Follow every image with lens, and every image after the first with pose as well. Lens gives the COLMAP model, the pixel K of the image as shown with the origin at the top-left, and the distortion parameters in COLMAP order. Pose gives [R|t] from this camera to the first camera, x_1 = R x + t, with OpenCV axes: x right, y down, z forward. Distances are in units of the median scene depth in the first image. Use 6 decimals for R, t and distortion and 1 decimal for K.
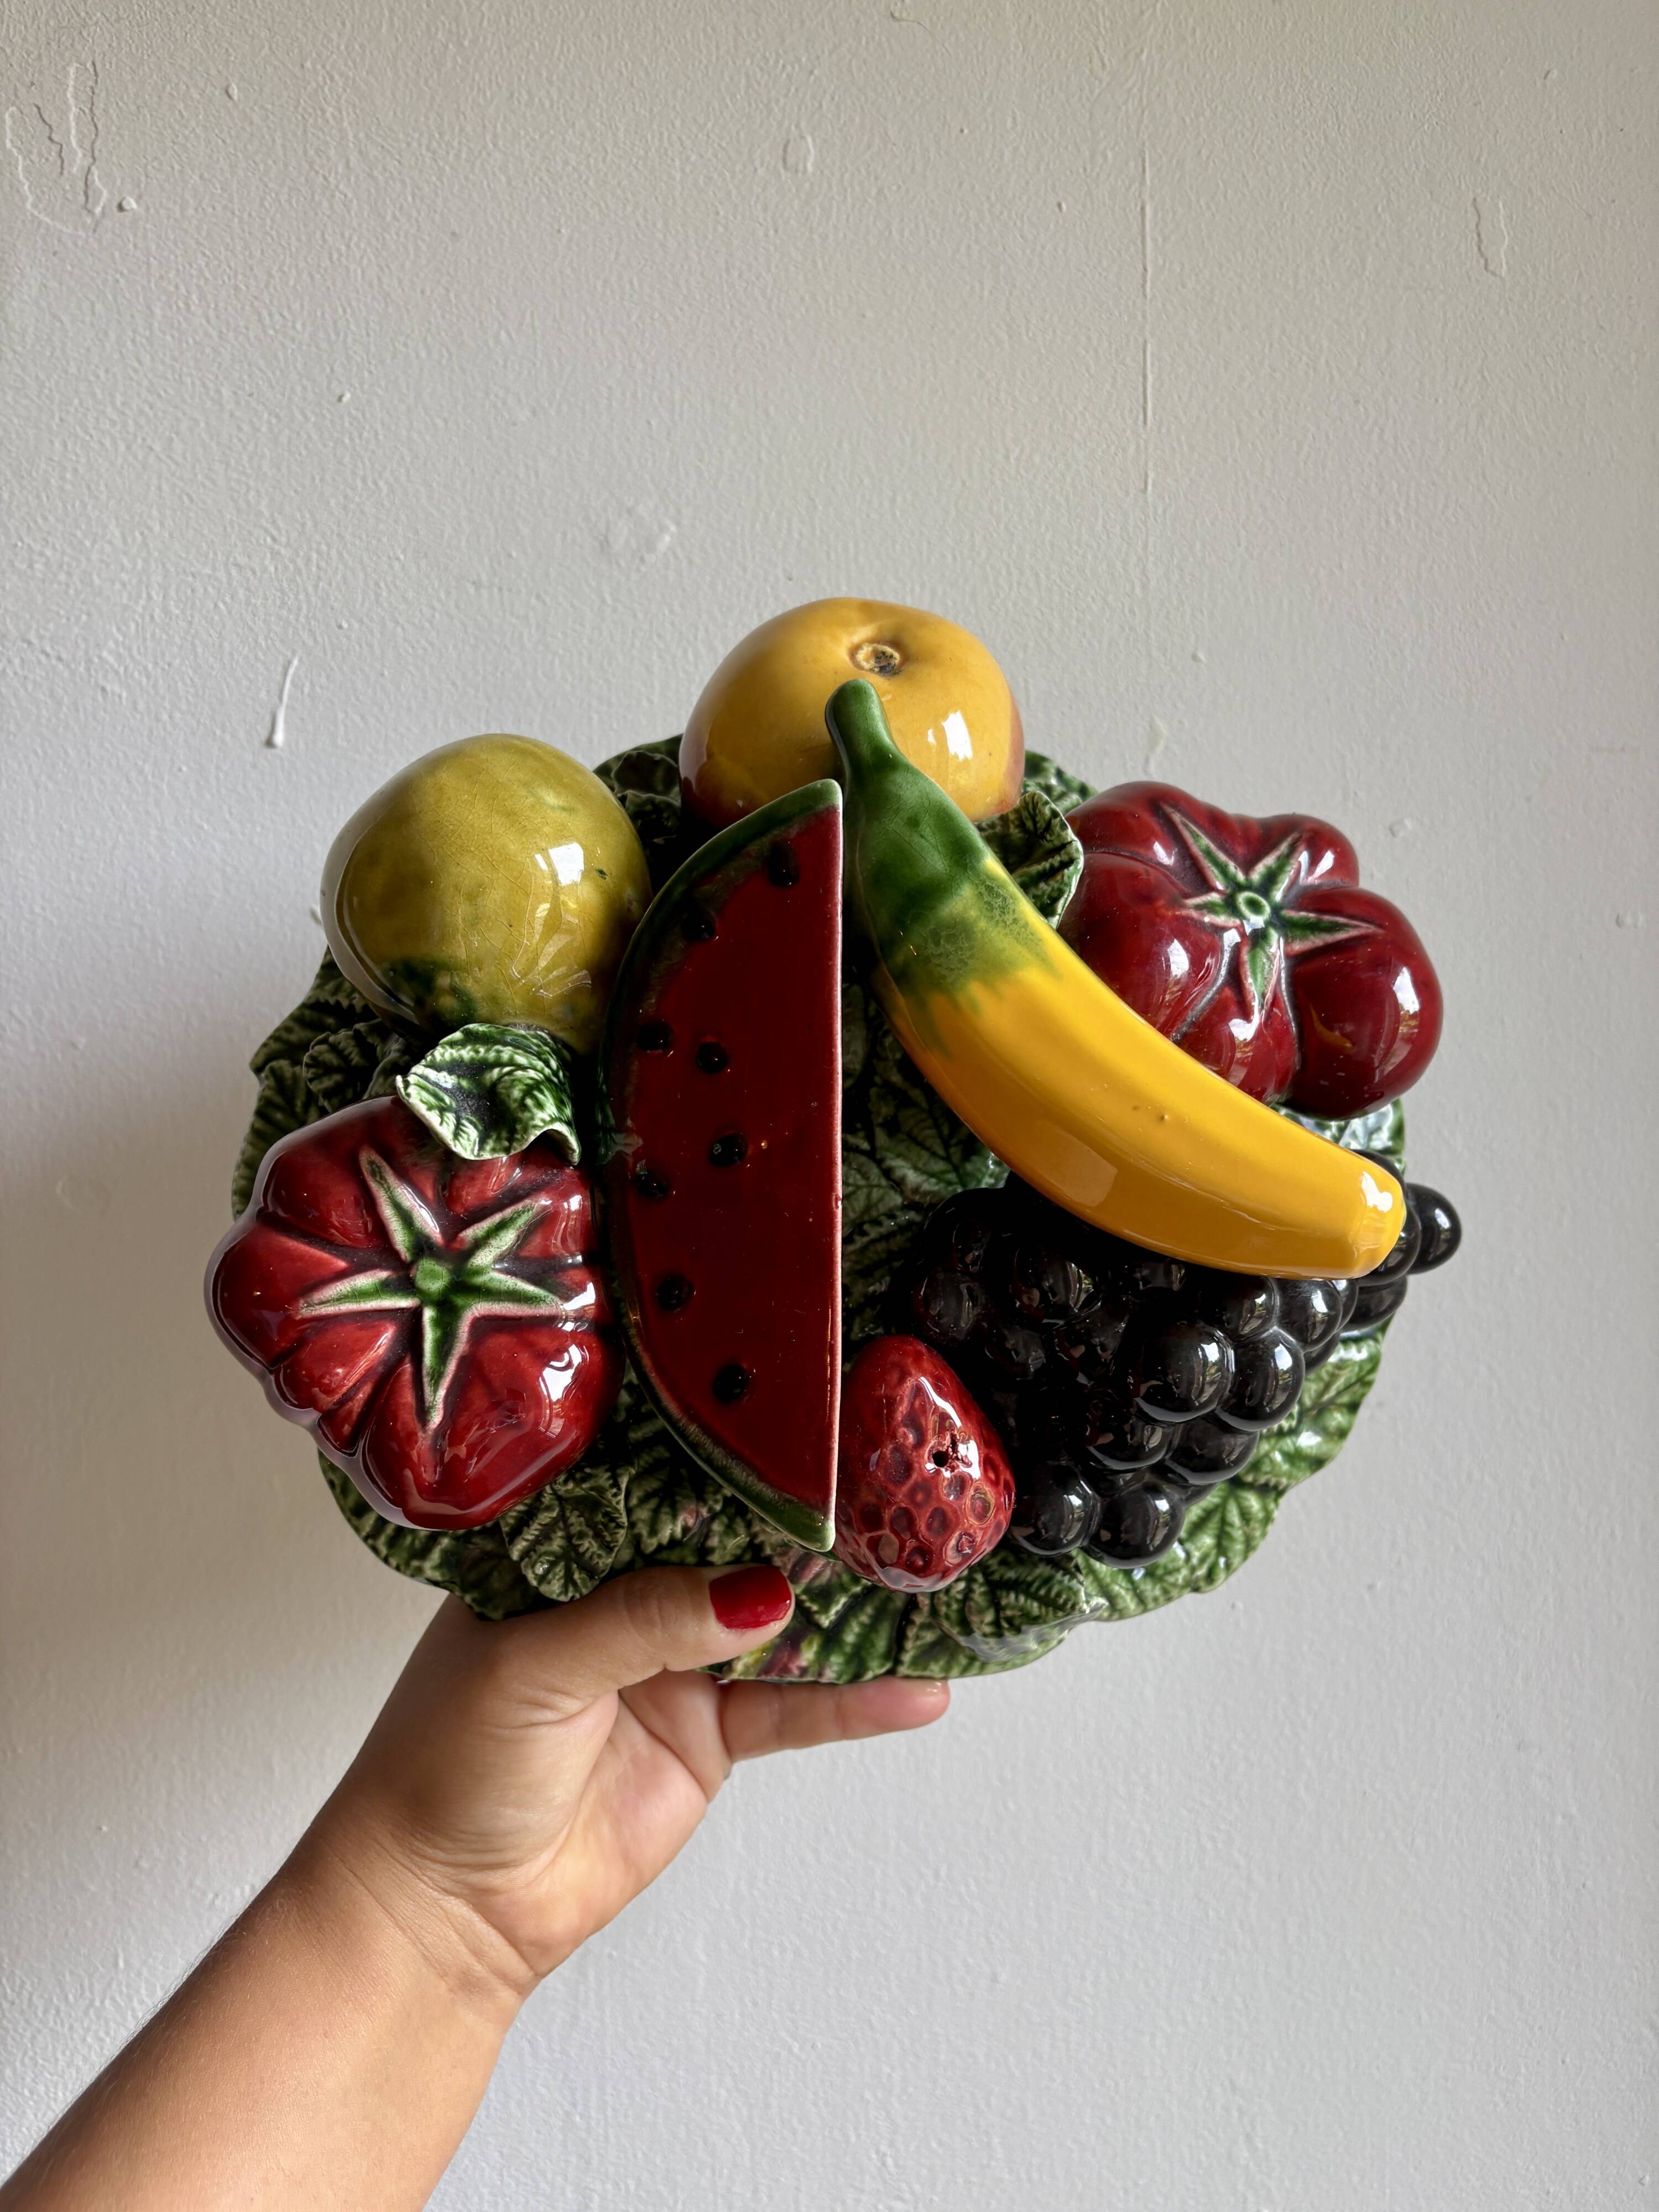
lens RADIAL K [[1729.0, 0, 821.4], [0, 1729.0, 1124.2], [0, 0, 1]] dist [0.099596, -0.160688]
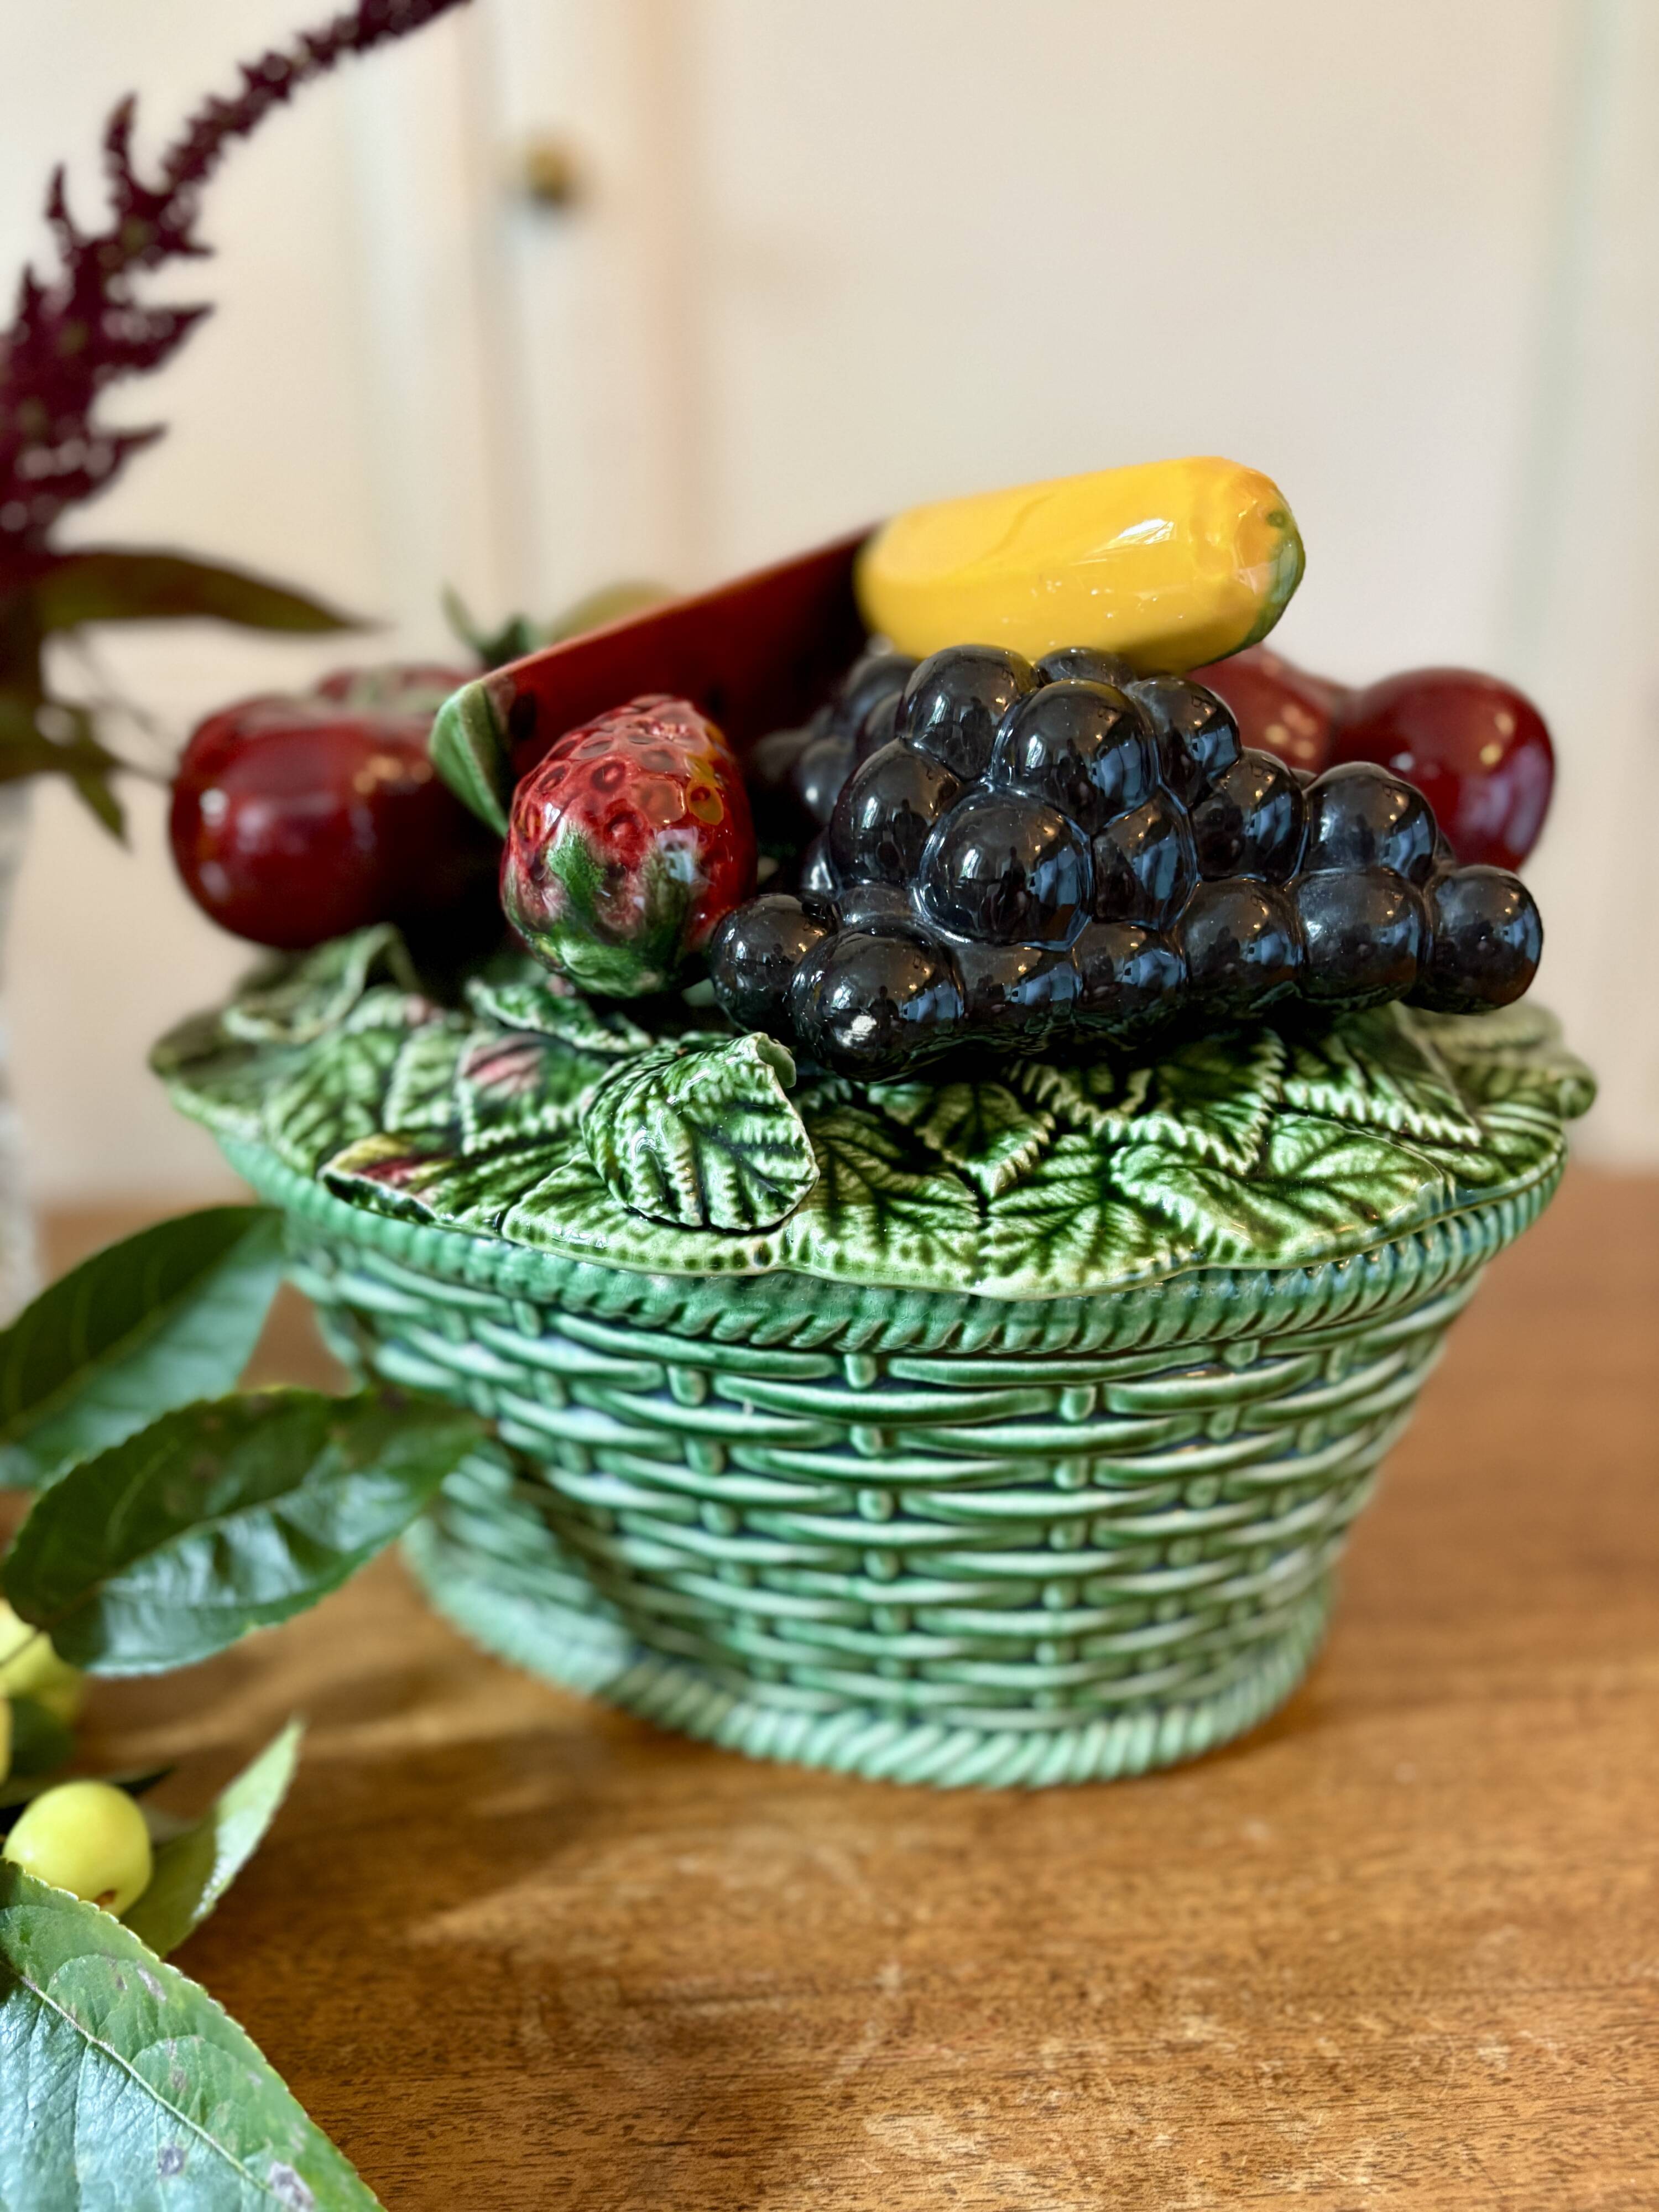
lens RADIAL K [[1729.0, 0, 821.4], [0, 1729.0, 1124.2], [0, 0, 1]] dist [0.099596, -0.160688]
pose [[0.837335, 0.069391, -0.542269, 0.530723], [-0.488630, 0.539841, -0.685429, 0.730797], [0.245177, 0.838902, 0.485934, 0.714300]]
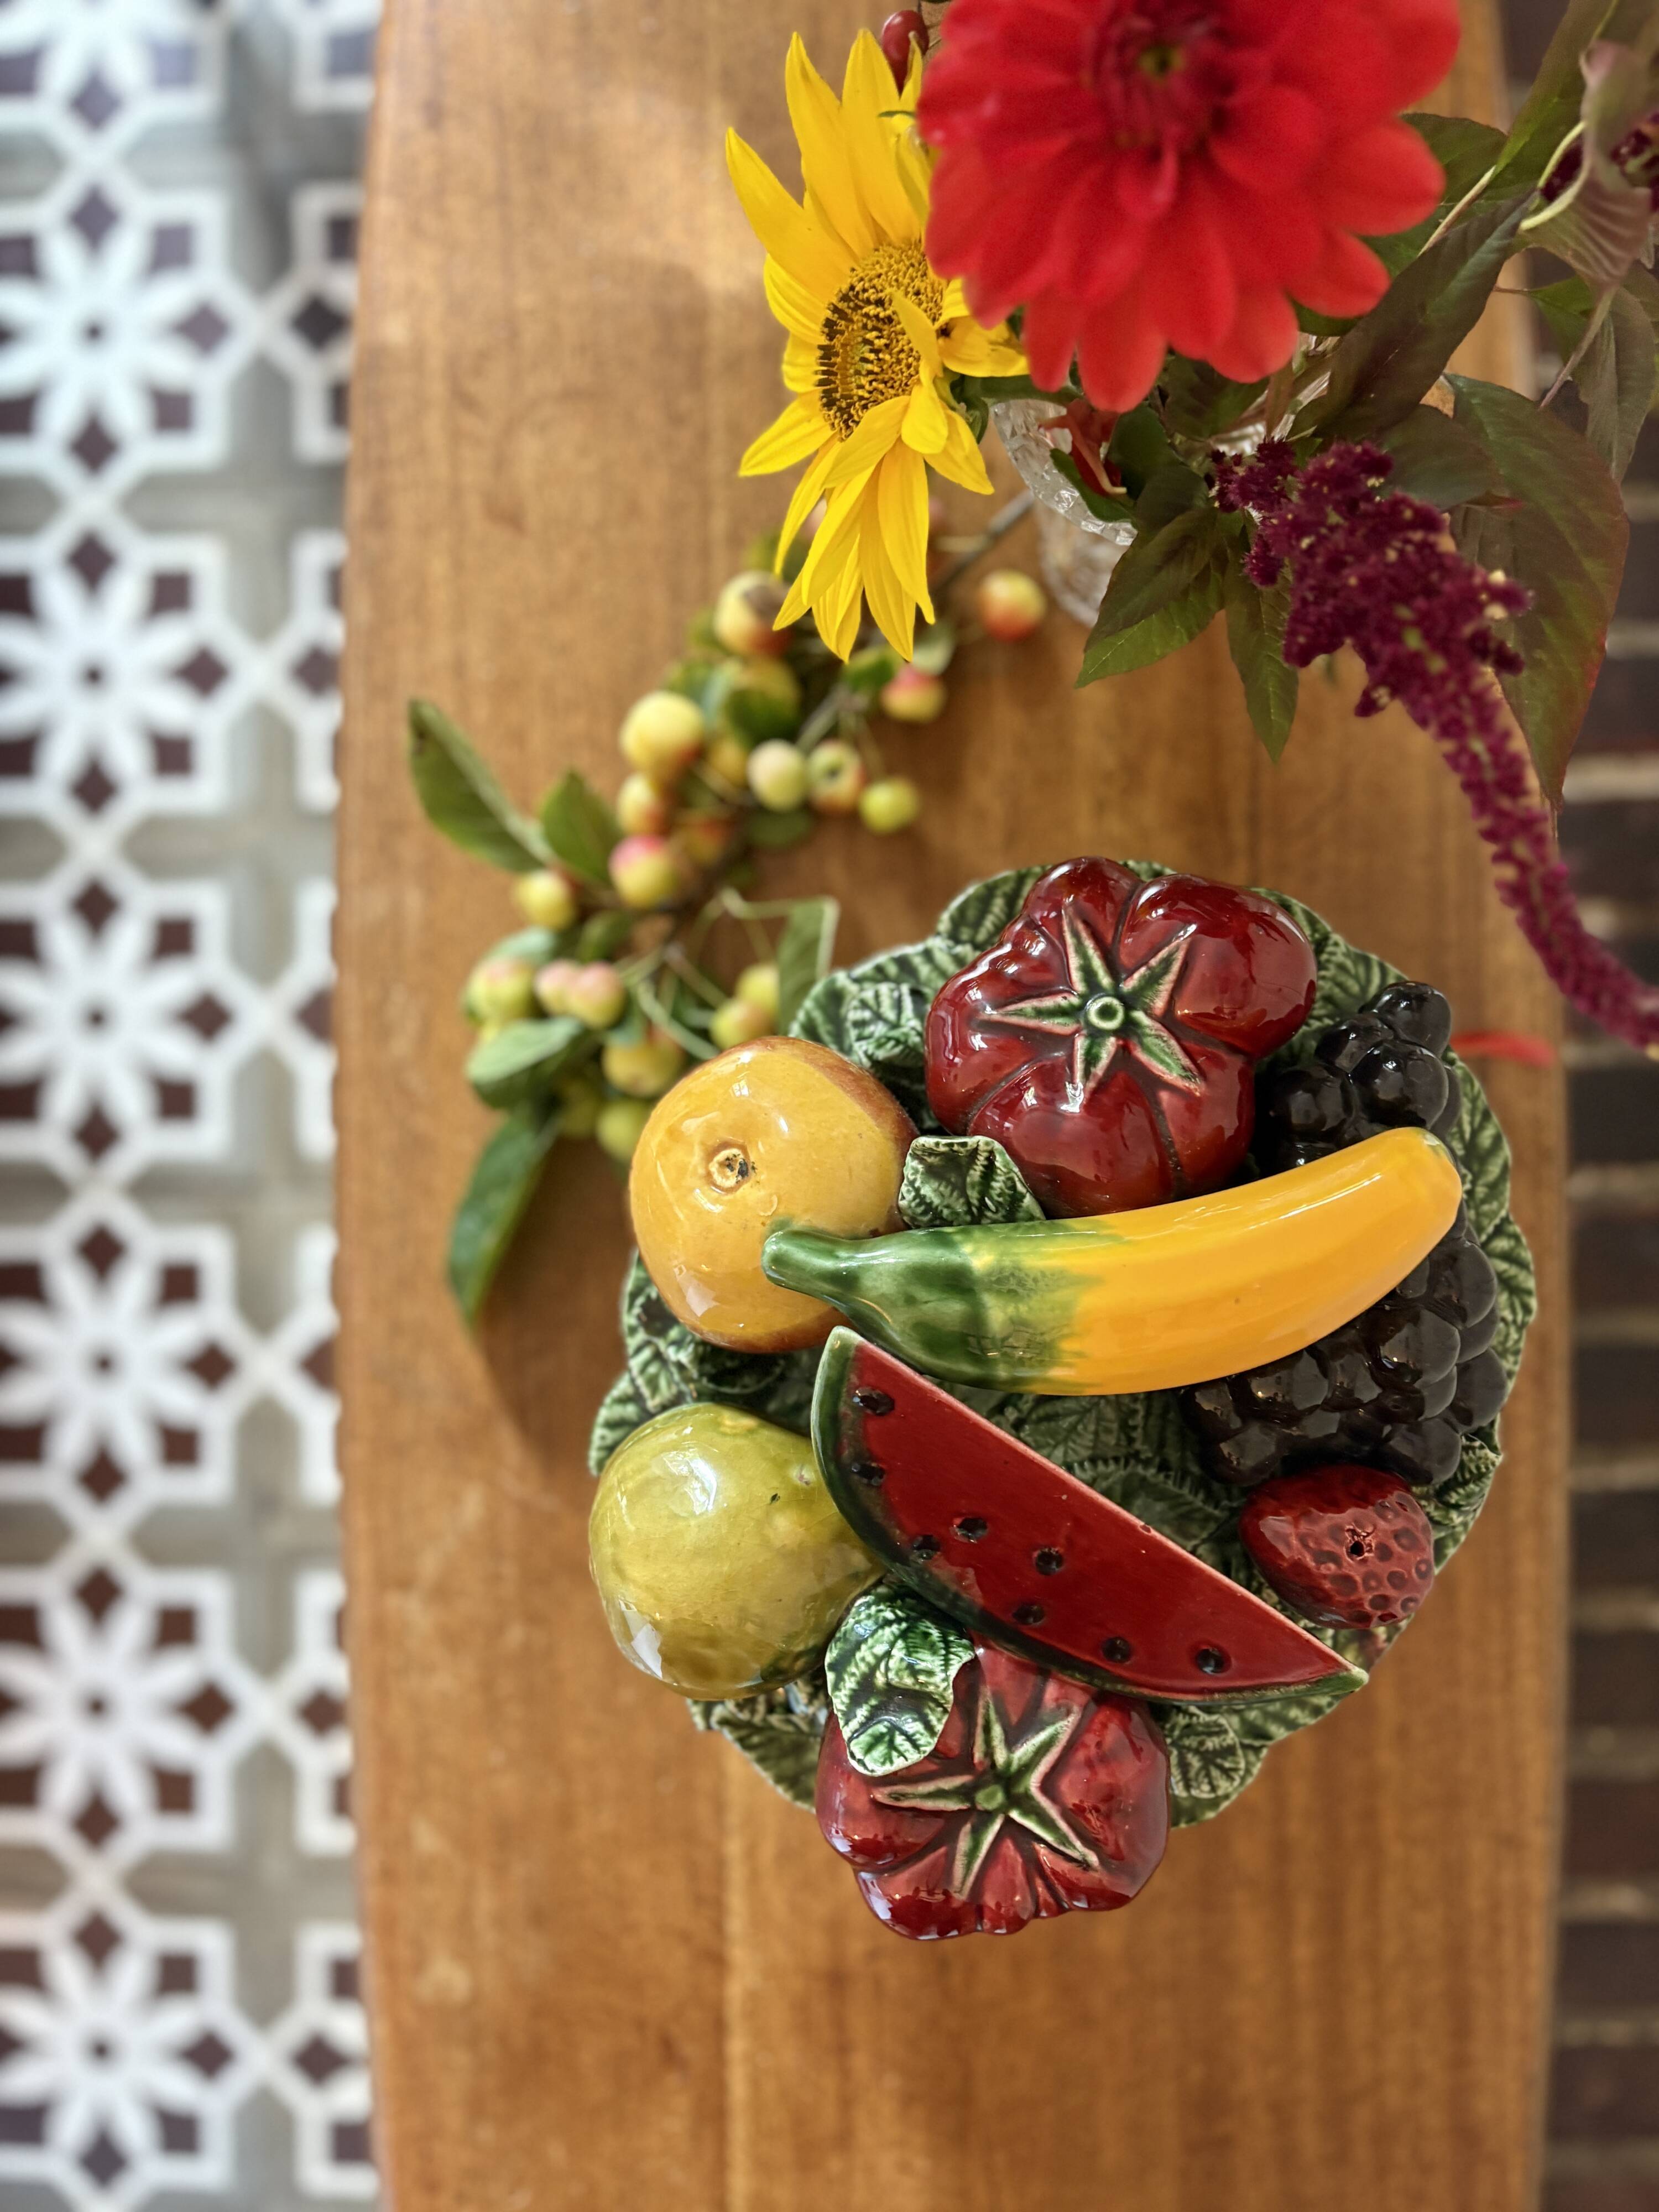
lens RADIAL K [[1674.6, 0, 829.5], [0, 1674.6, 1106.0], [0, 0, 1]] dist [0.159460, -0.545949]
pose [[0.553219, -0.819943, -0.147114, 0.265078], [0.829406, 0.525682, 0.189062, -0.449660], [-0.077685, -0.226610, 0.970883, -0.034548]]
